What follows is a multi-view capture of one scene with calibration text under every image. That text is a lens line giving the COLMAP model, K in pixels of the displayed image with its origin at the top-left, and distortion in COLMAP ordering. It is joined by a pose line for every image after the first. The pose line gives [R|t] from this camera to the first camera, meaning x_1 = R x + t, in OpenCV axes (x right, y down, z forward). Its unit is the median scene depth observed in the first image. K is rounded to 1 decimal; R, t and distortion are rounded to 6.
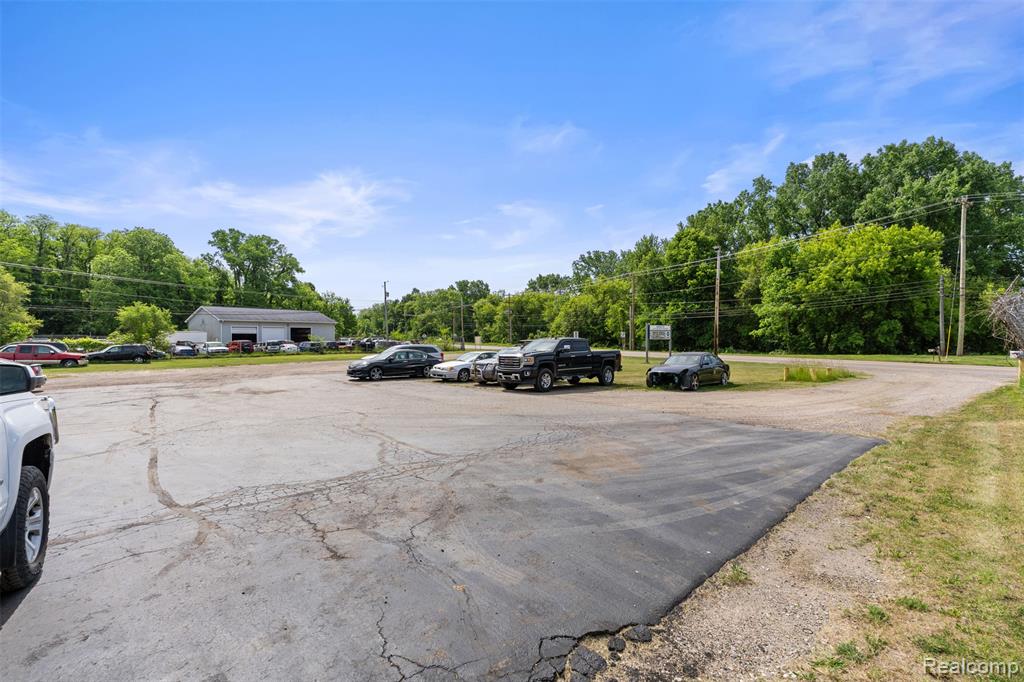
lens RADIAL K [[452.9, 0, 514.6], [0, 452.9, 338.0], [0, 0, 1]] dist [-0.001076, -0.000149]
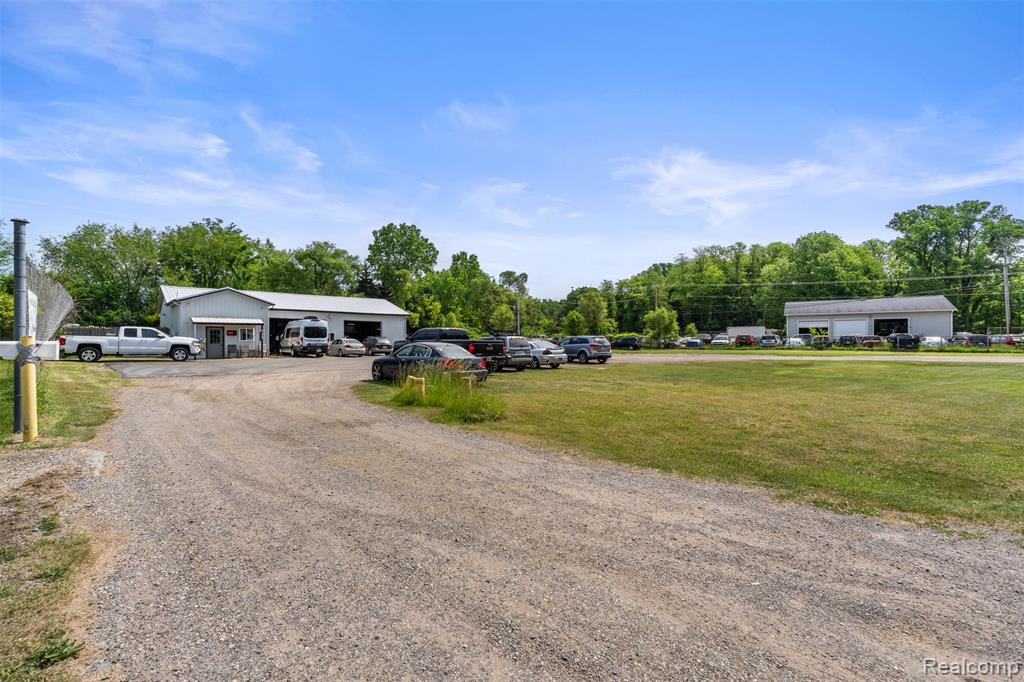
lens RADIAL K [[452.9, 0, 514.6], [0, 452.9, 338.0], [0, 0, 1]] dist [-0.001076, -0.000149]
pose [[0.058993, 0.002570, -0.998255, 0.334038], [0.006460, 0.999975, 0.002956, 0.006055], [0.998237, -0.006623, 0.058975, 0.301930]]
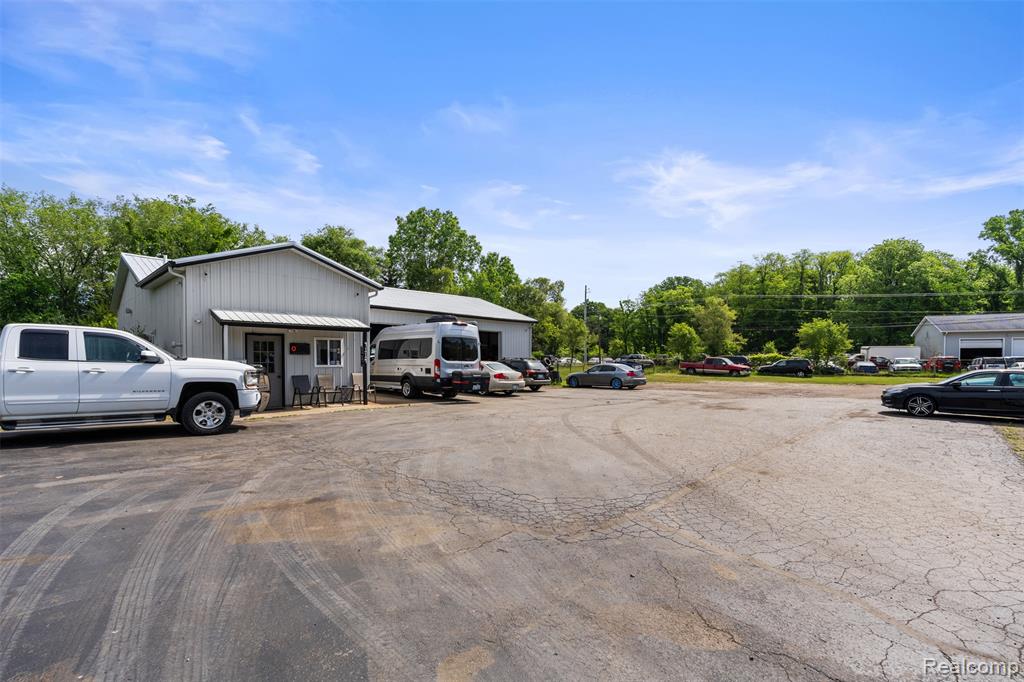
lens RADIAL K [[464.1, 0, 512.4], [0, 464.1, 364.8], [0, 0, 1]] dist [-0.001419, -0.000210]
pose [[0.118266, 0.021299, -0.992754, 0.084719], [-0.001497, 0.999773, 0.021272, 0.003207], [0.992981, -0.001030, 0.118271, 0.119375]]
